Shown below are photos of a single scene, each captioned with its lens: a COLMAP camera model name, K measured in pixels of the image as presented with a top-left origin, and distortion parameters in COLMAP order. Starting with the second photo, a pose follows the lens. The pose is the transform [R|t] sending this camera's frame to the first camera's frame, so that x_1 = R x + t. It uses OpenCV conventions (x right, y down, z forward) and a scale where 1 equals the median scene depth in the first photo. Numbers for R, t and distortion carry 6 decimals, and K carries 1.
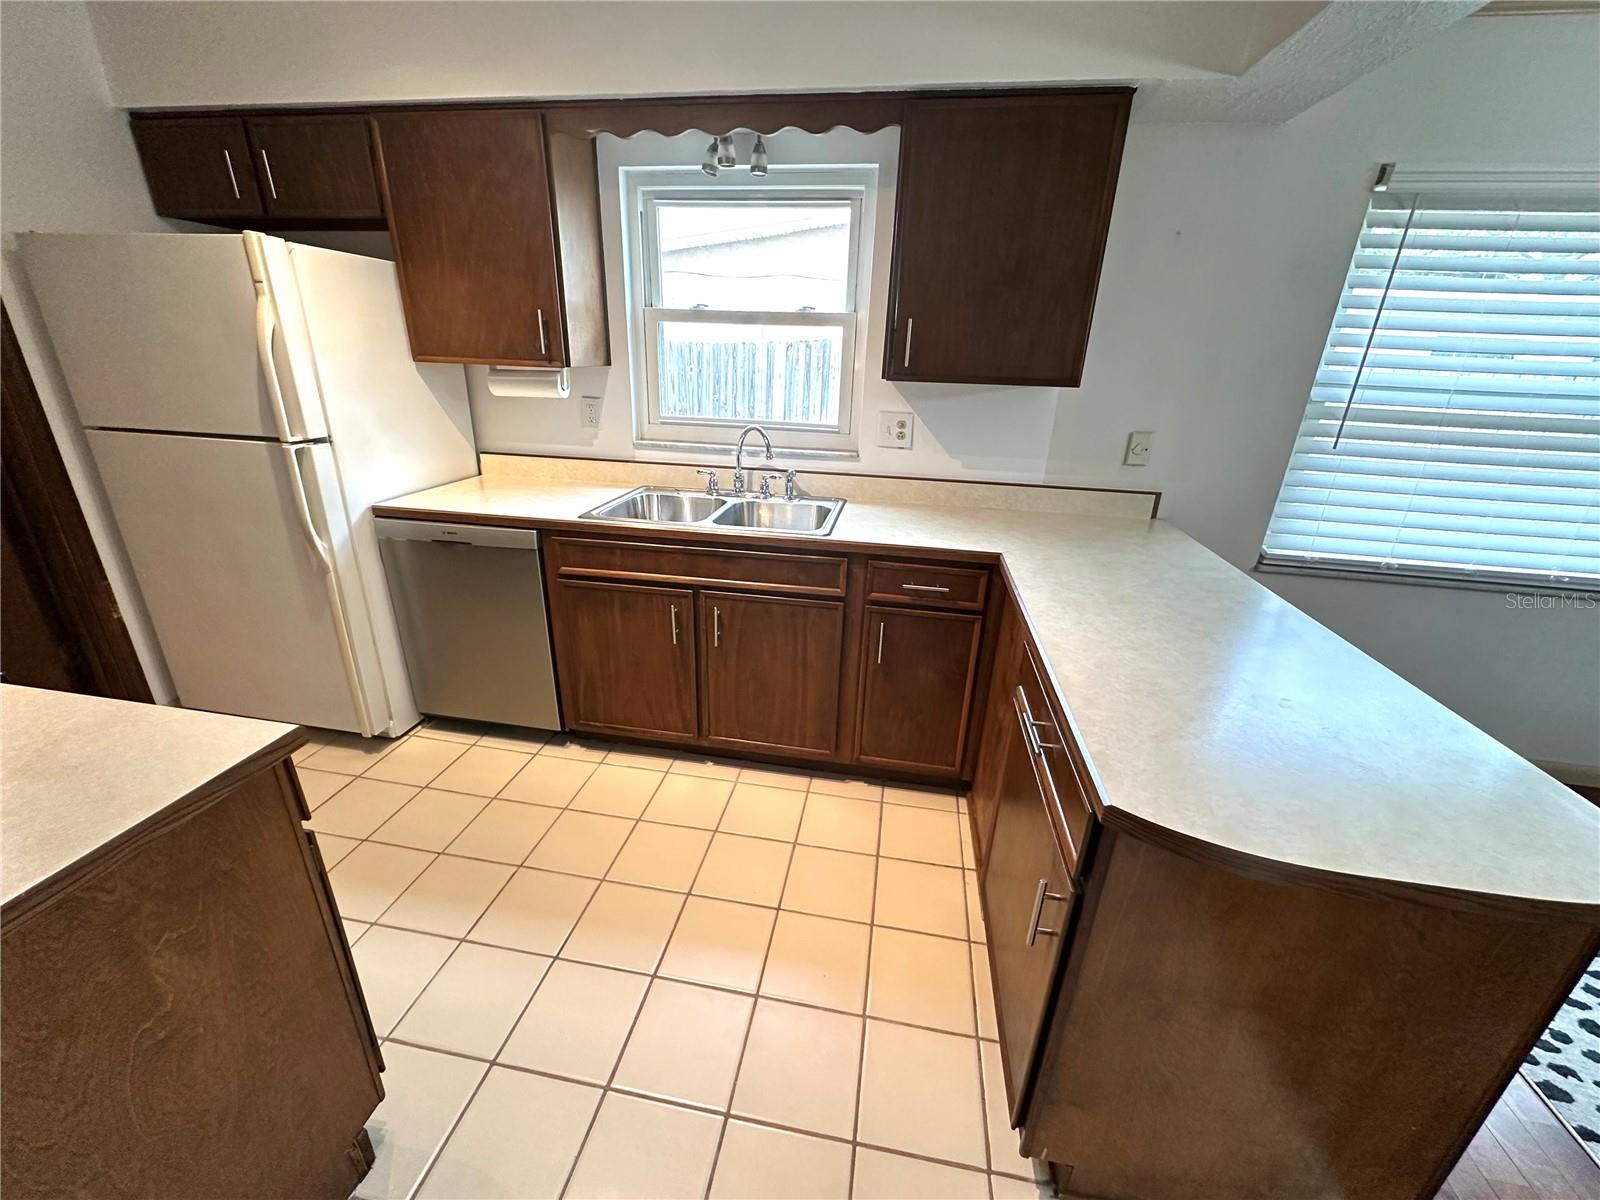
lens RADIAL K [[638.3, 0, 802.3], [0, 638.3, 599.1], [0, 0, 1]] dist [-0.003267, 0.000846]
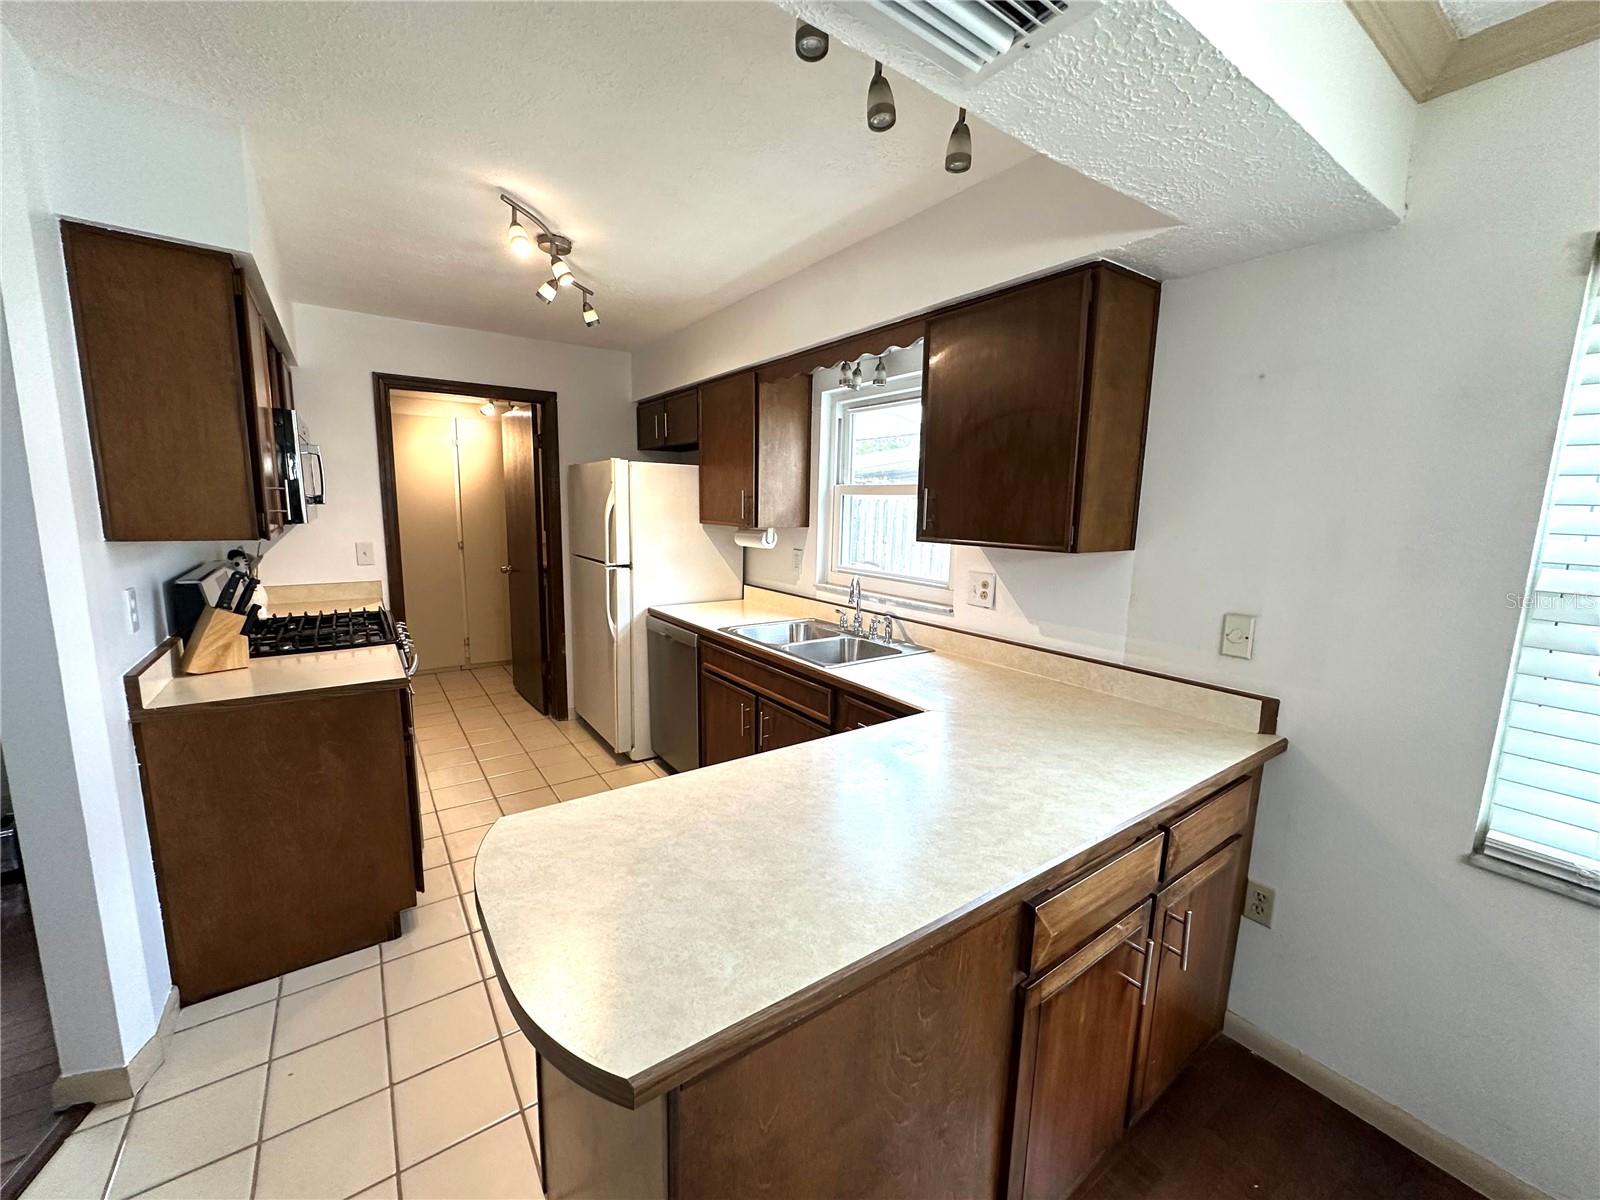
lens RADIAL K [[638.3, 0, 796.7], [0, 638.3, 596.2], [0, 0, 1]] dist [-0.003267, 0.000846]
pose [[0.706123, 0.084653, -0.703010, 0.669877], [-0.251225, 0.958190, -0.136957, -0.043945], [0.662024, 0.273322, 0.697868, 0.107392]]
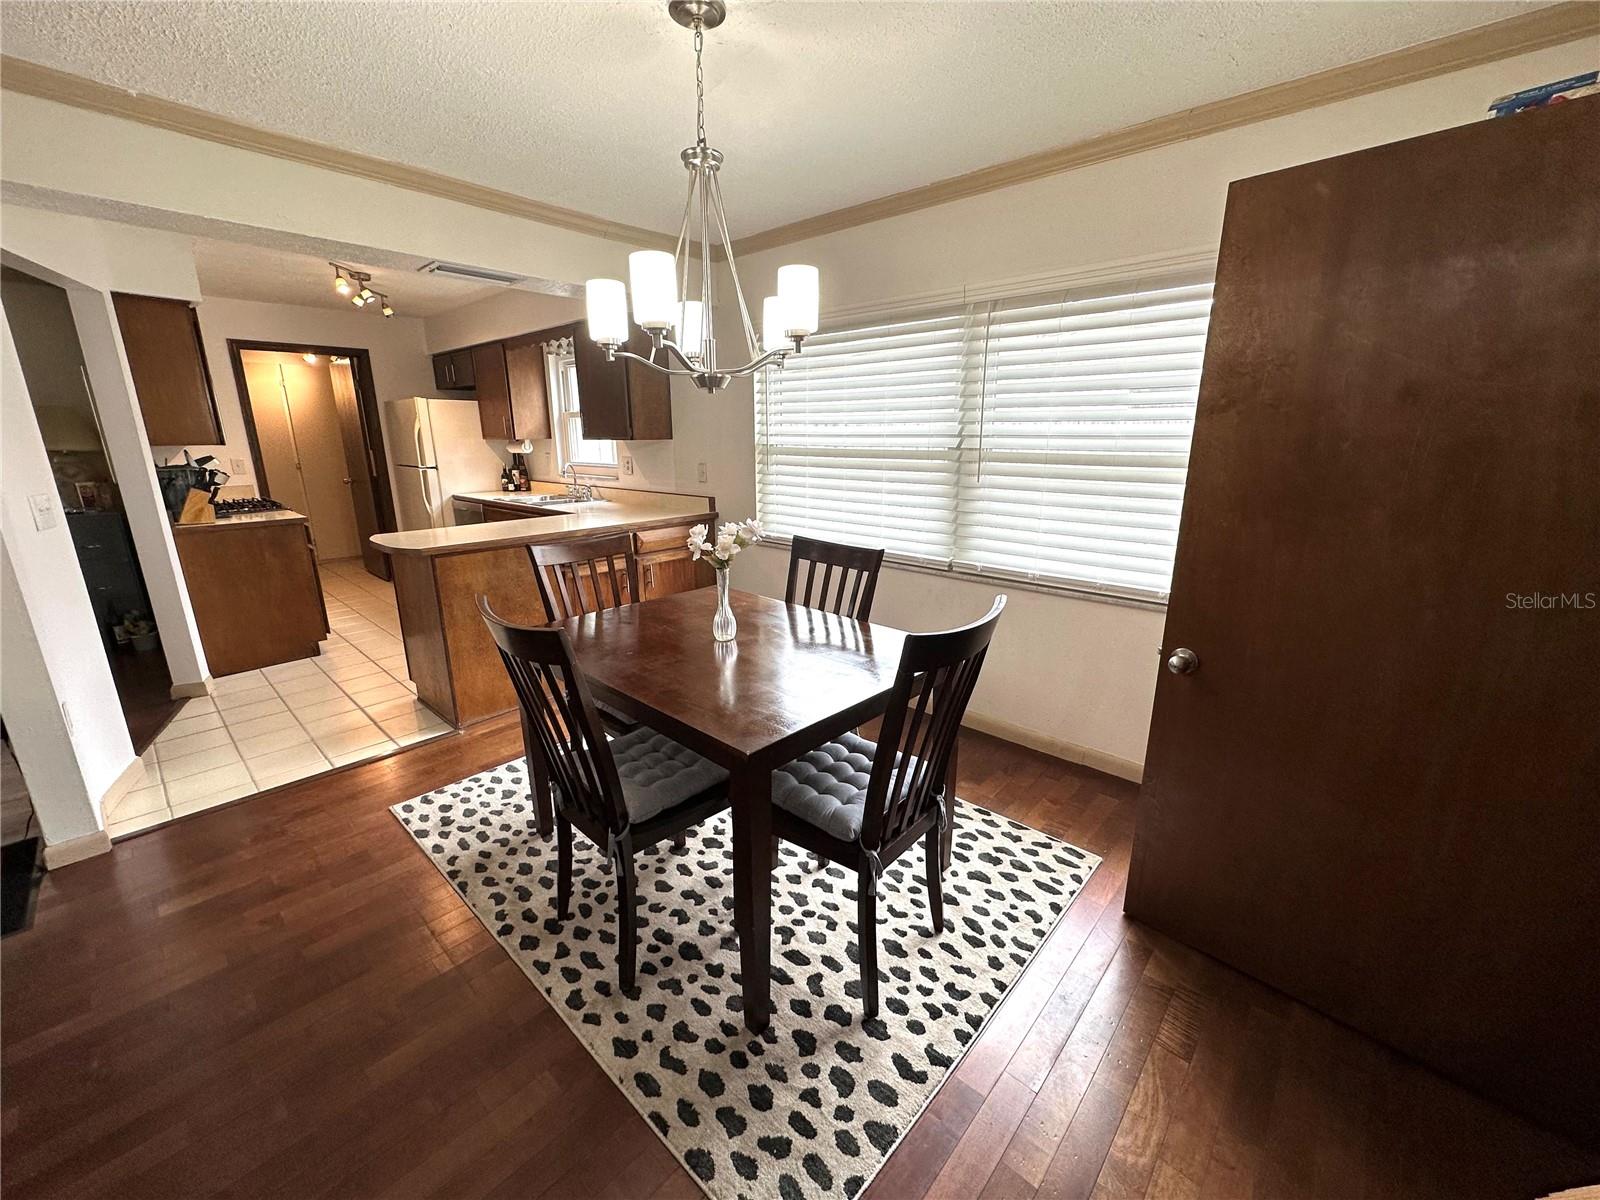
lens RADIAL K [[638.3, 0, 801.0], [0, 638.3, 594.3], [0, 0, 1]] dist [-0.003267, 0.000846]
pose [[0.842570, 0.097419, -0.529704, 1.728367], [-0.162792, 0.983568, -0.078055, 0.198560], [0.513395, 0.151998, 0.844584, -0.337227]]
